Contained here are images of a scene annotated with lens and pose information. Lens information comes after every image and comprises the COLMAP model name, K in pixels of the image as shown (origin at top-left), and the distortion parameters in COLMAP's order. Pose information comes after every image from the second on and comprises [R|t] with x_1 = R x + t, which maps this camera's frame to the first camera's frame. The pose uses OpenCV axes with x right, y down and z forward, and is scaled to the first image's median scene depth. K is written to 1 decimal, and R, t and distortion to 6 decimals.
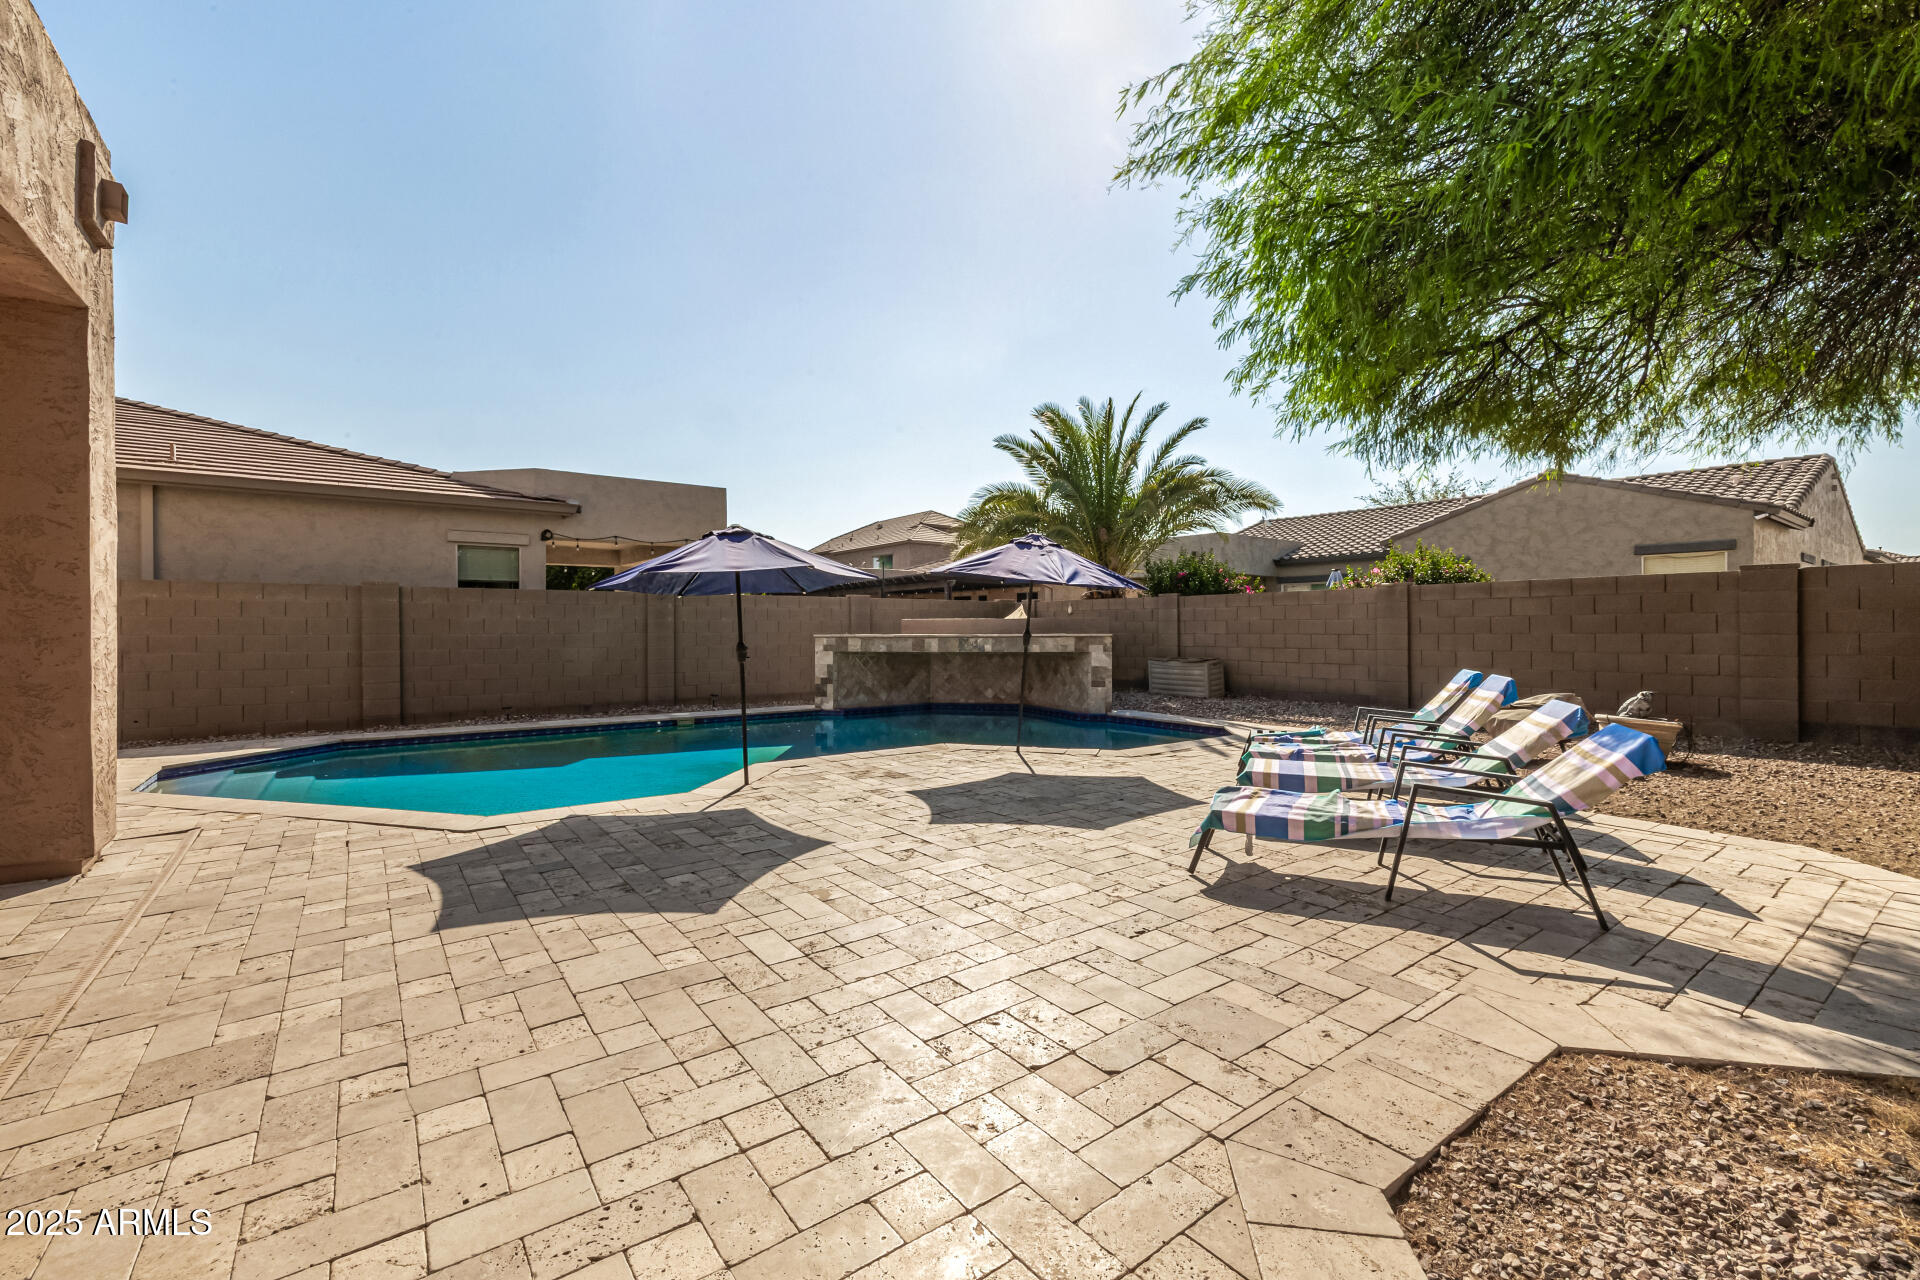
lens RADIAL K [[820.5, 0, 970.2], [0, 820.5, 633.9], [0, 0, 1]] dist [0.002625, 0.000344]
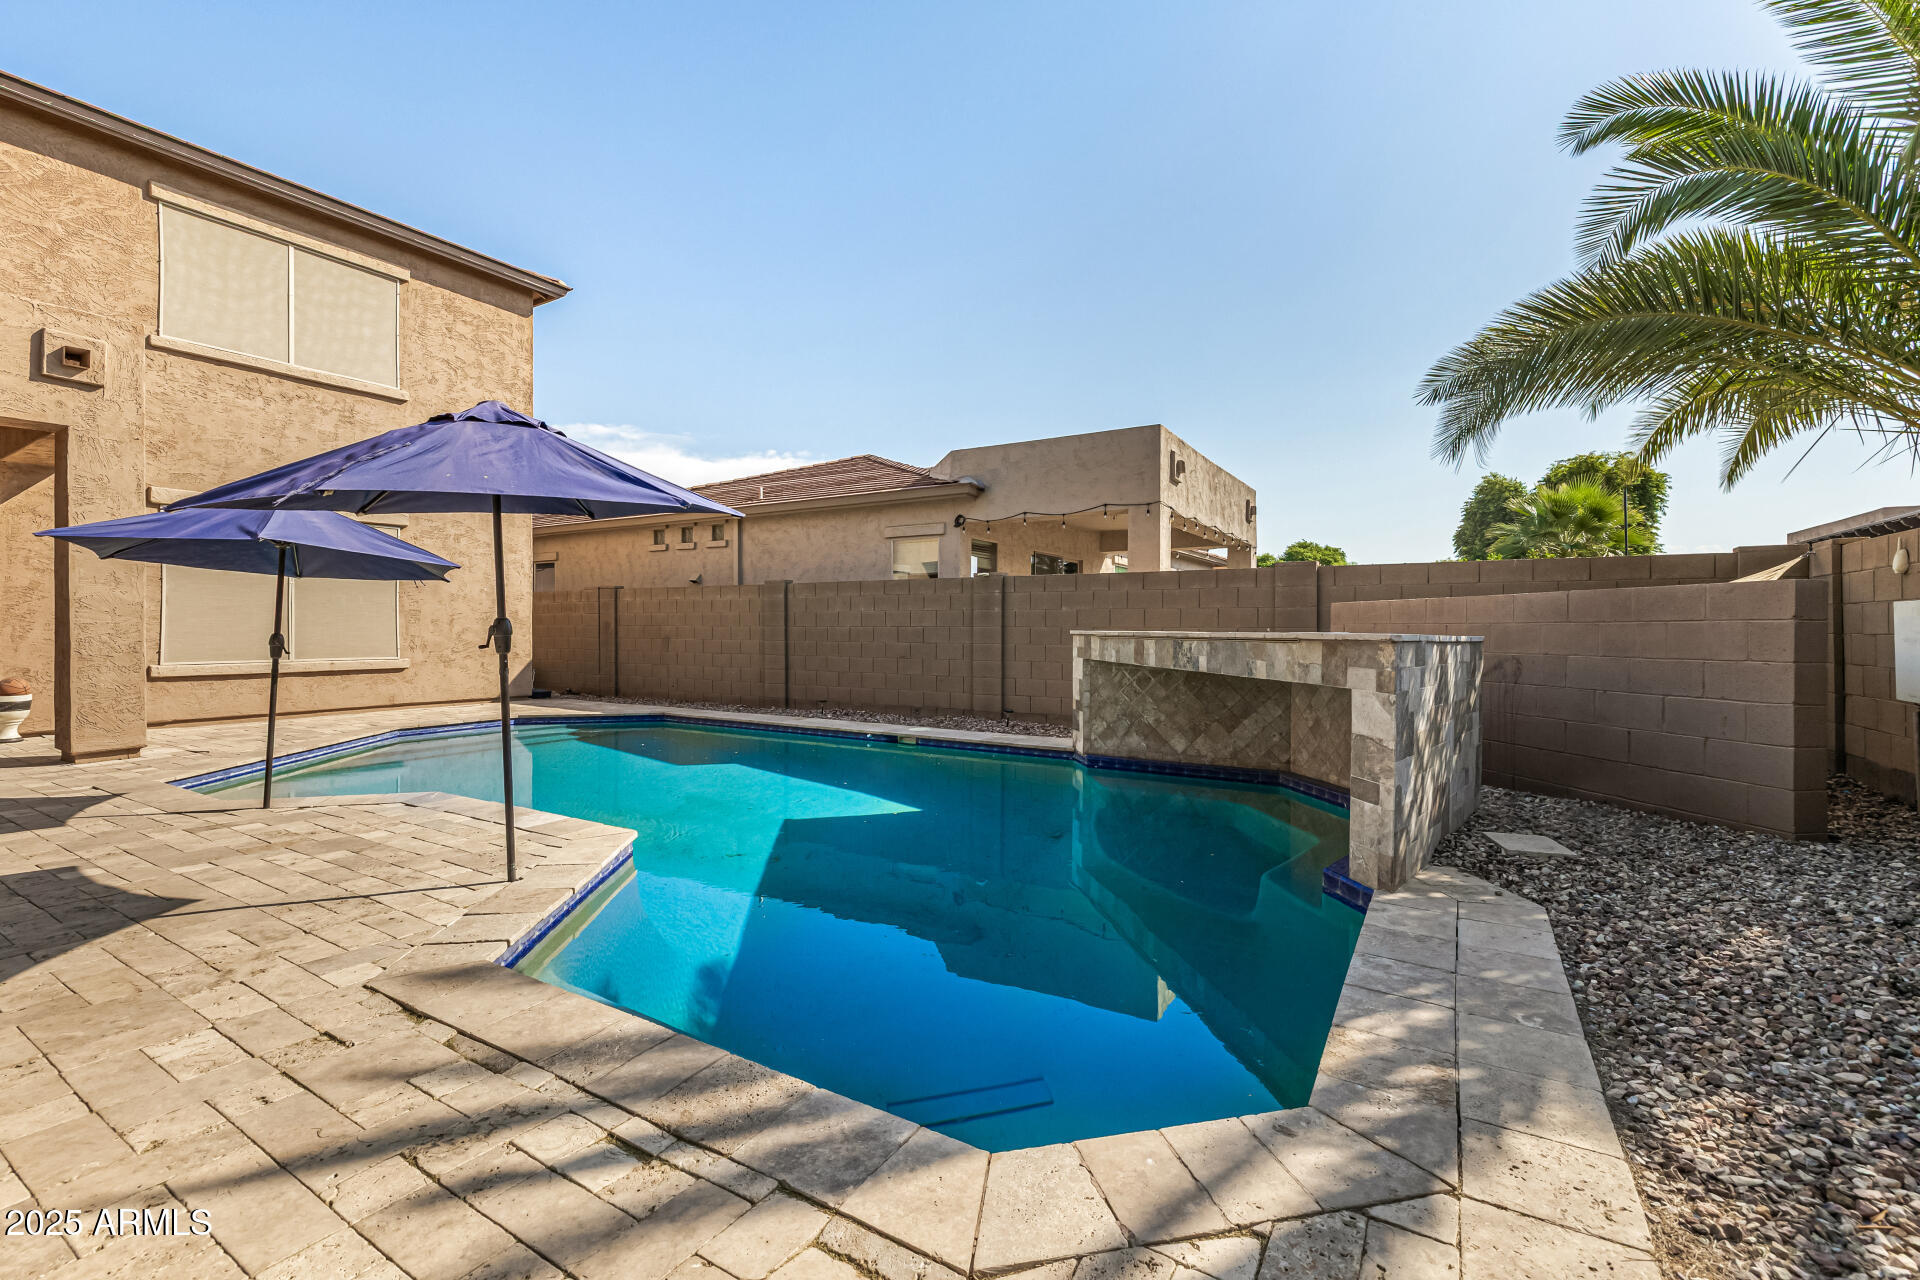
lens RADIAL K [[820.5, 0, 958.0], [0, 820.5, 636.9], [0, 0, 1]] dist [0.002625, 0.000344]
pose [[0.366192, 0.015392, -0.930412, 0.366693], [-0.008658, 0.999876, 0.013133, -0.001751], [0.930499, 0.003246, 0.366280, 0.688967]]
